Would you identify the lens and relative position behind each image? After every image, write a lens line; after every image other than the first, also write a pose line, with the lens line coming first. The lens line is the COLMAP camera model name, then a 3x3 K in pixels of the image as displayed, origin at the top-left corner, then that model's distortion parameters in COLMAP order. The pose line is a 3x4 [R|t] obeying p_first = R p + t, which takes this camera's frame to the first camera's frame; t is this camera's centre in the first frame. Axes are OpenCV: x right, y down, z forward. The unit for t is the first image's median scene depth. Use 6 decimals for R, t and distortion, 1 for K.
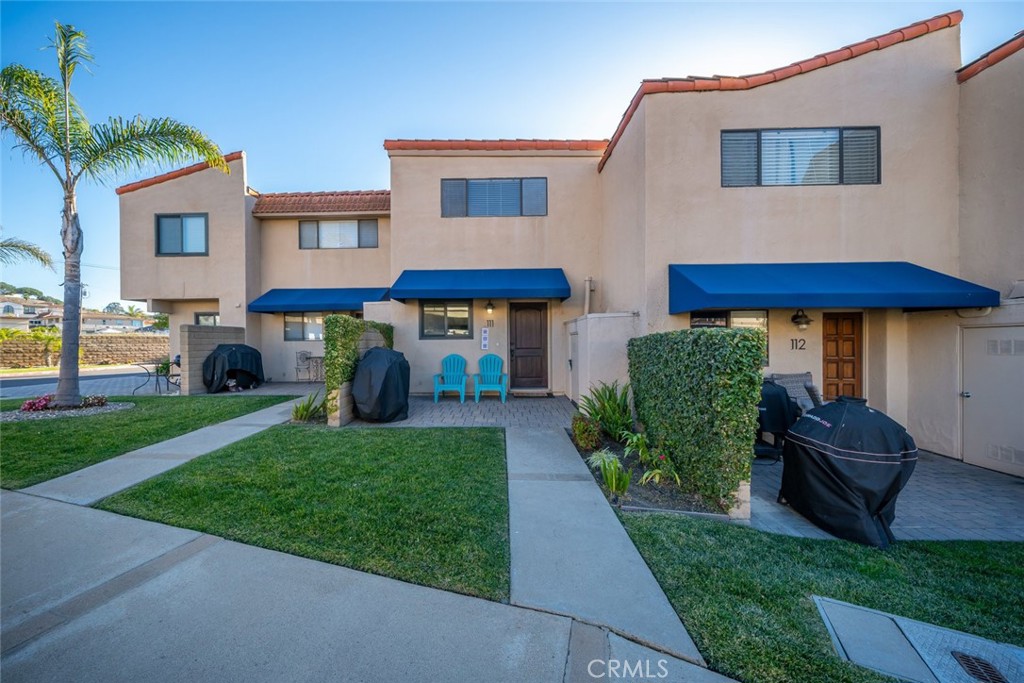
lens RADIAL K [[380.6, 0, 512.0], [0, 380.6, 341.5], [0, 0, 1]] dist [-0.002145, -0.000111]
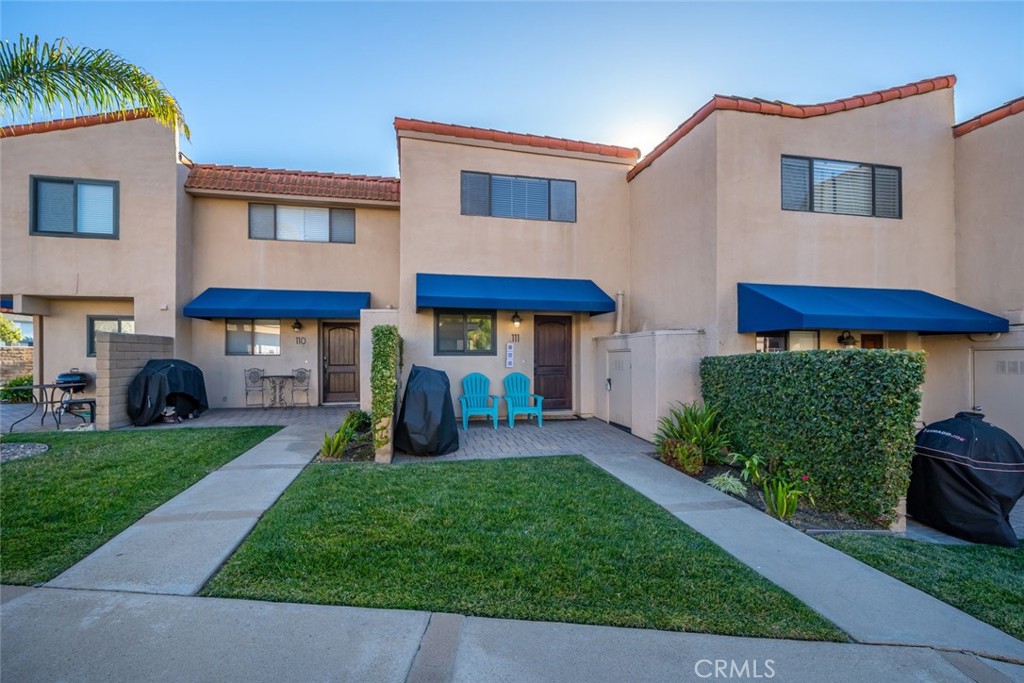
lens RADIAL K [[420.9, 0, 514.3], [0, 420.9, 351.2], [0, 0, 1]] dist [-0.000961, -0.000349]
pose [[0.974637, 0.010475, 0.223546, -0.305814], [-0.007420, 0.999867, -0.014504, -0.002802], [-0.223669, 0.012478, 0.974585, 0.047526]]
